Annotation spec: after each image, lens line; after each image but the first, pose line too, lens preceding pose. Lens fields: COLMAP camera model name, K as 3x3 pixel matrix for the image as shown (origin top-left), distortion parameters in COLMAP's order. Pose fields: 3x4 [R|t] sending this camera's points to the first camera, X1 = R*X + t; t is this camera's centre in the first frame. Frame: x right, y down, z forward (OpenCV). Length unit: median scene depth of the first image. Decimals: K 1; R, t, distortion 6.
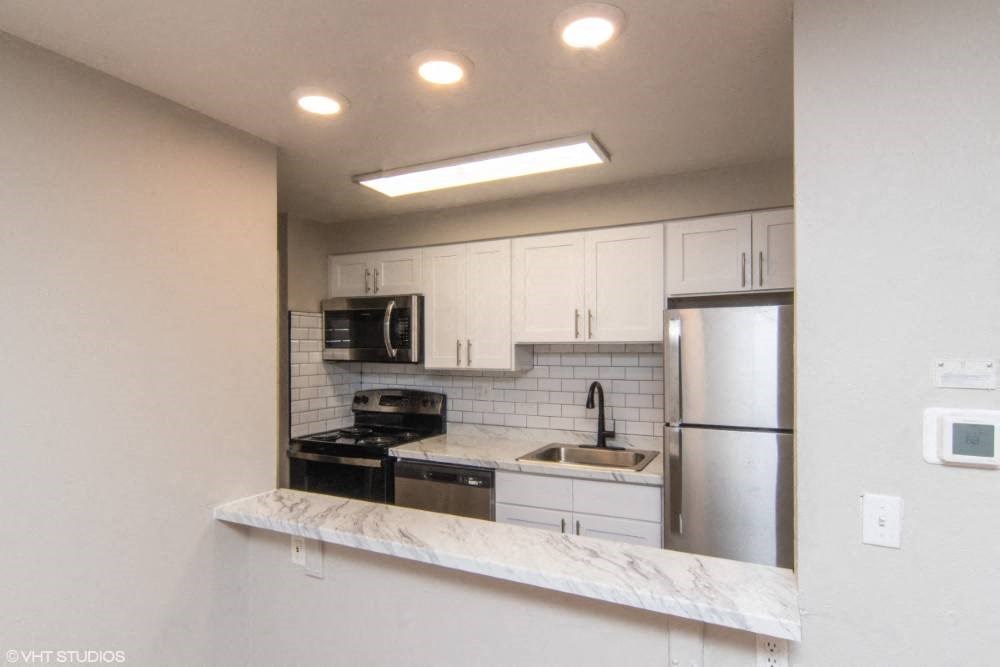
lens RADIAL K [[487.9, 0, 508.3], [0, 487.9, 347.9], [0, 0, 1]] dist [0.014861, 0.000103]
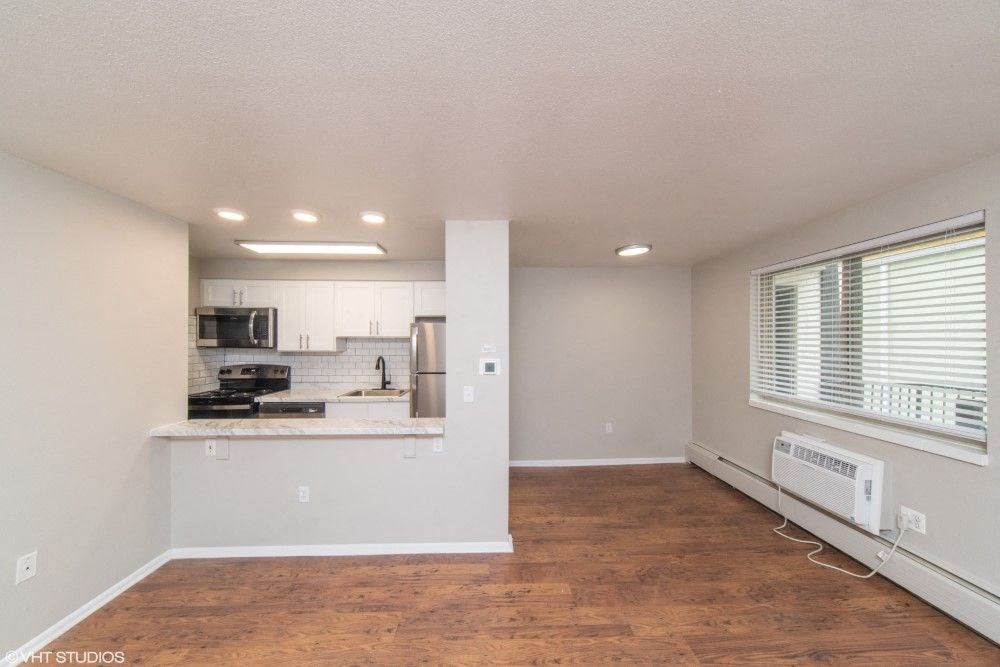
lens RADIAL K [[324.6, 0, 490.0], [0, 324.6, 341.1], [0, 0, 1]] dist [0.001251, 0.000060]
pose [[0.886303, 0.002516, 0.463100, -0.039294], [-0.005800, 0.999967, 0.005667, -0.003902], [-0.463070, -0.007708, 0.886288, -0.377305]]
